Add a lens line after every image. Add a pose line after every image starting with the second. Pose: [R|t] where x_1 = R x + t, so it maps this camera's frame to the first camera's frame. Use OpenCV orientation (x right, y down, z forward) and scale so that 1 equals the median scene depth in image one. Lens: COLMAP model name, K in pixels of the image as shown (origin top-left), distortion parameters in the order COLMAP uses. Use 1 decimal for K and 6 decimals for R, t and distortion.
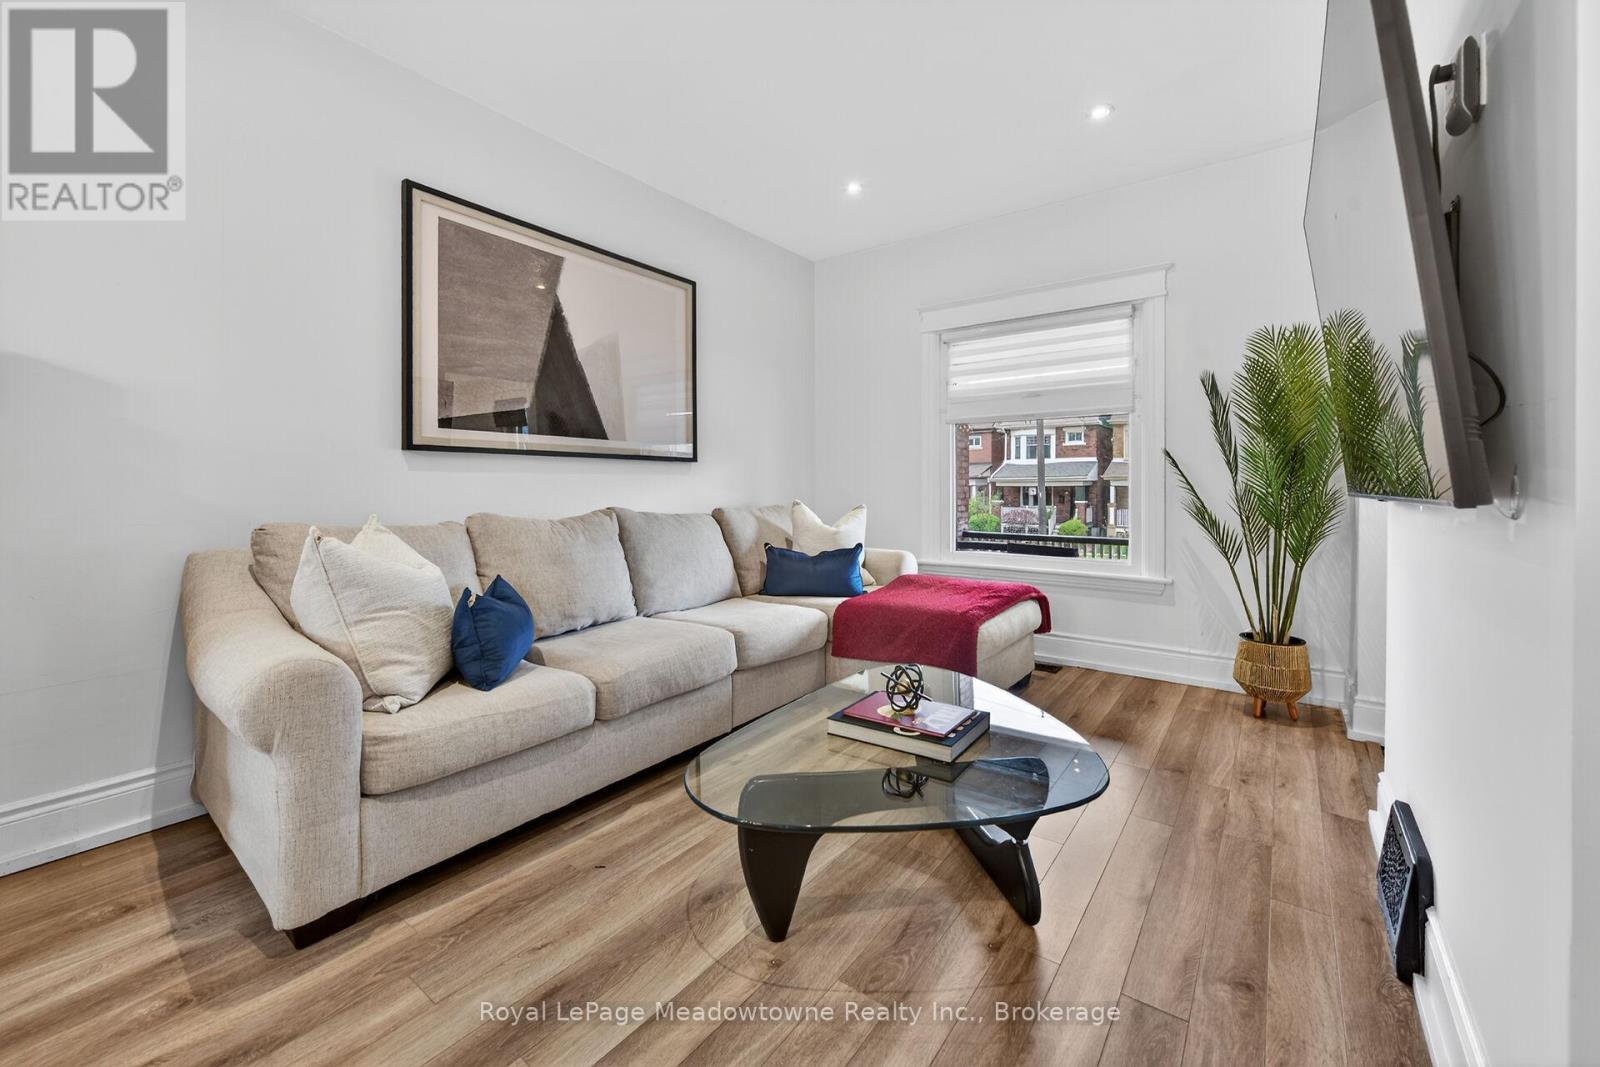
lens RADIAL K [[645.4, 0, 801.1], [0, 645.4, 489.7], [0, 0, 1]] dist [-0.000797, -0.000033]
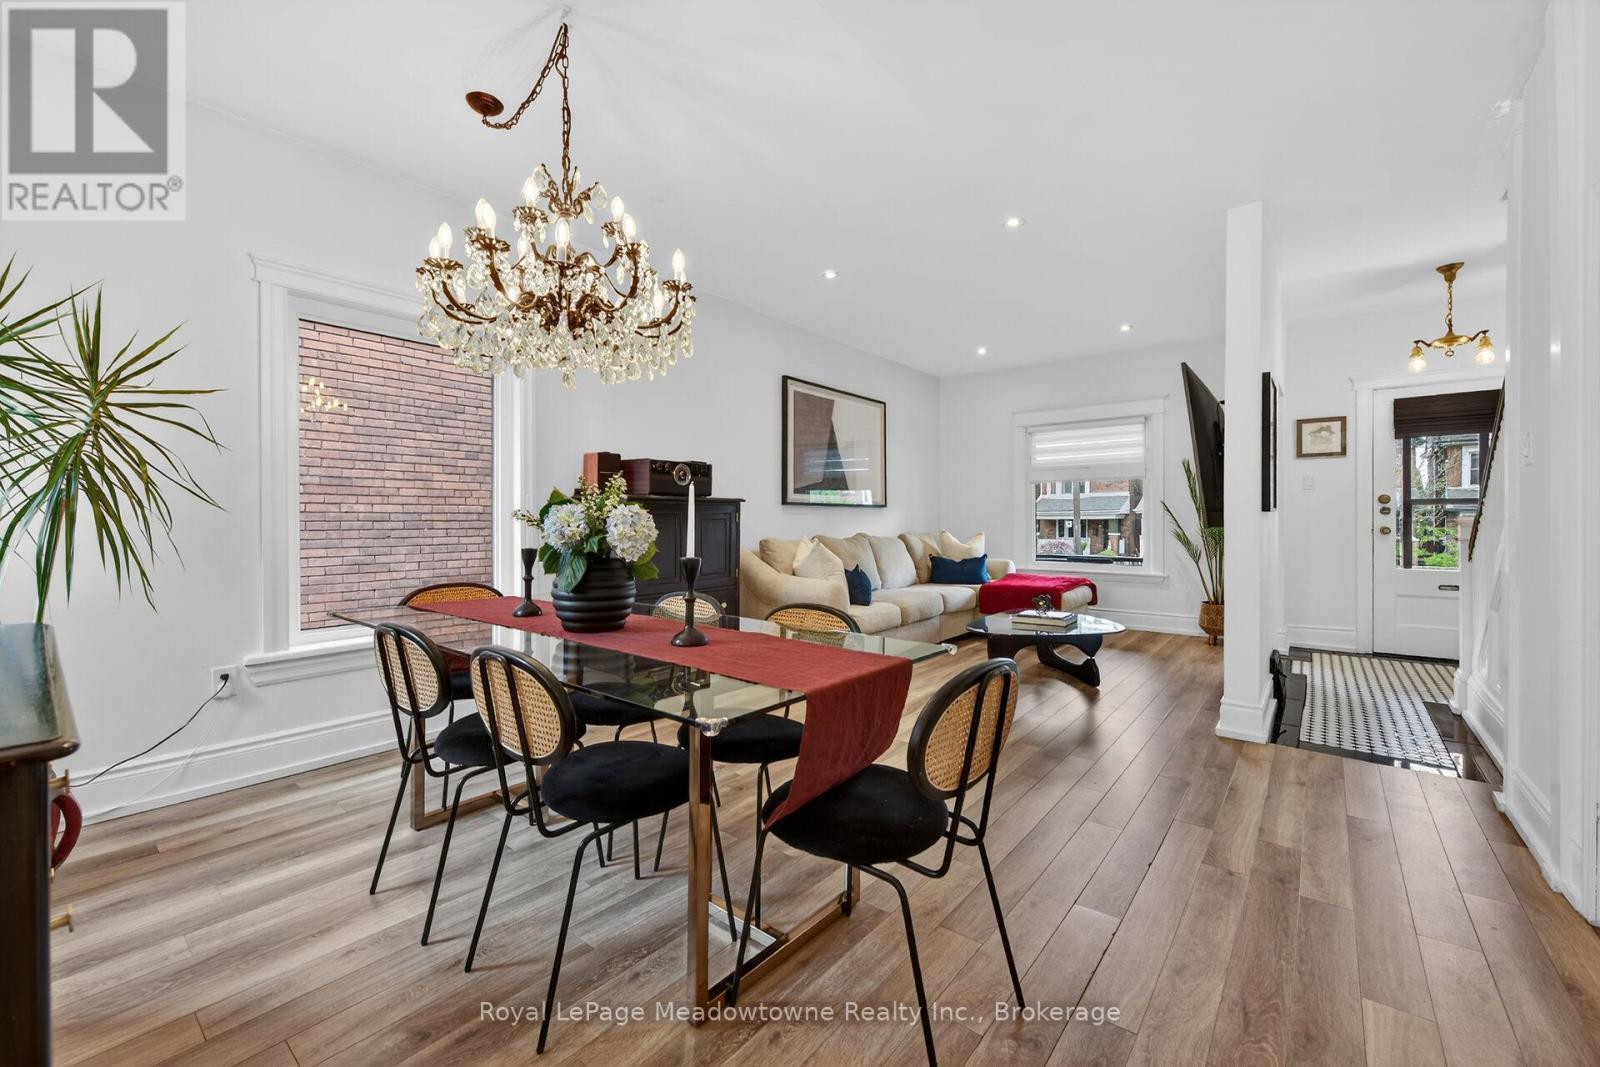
lens RADIAL K [[638.8, 0, 809.7], [0, 638.8, 514.0], [0, 0, 1]] dist [0.000345, 0.000013]
pose [[0.999386, 0.000427, -0.035039, -0.312505], [-0.000879, 0.999916, -0.012893, -0.003428], [0.035031, 0.012916, 0.999303, -0.713433]]
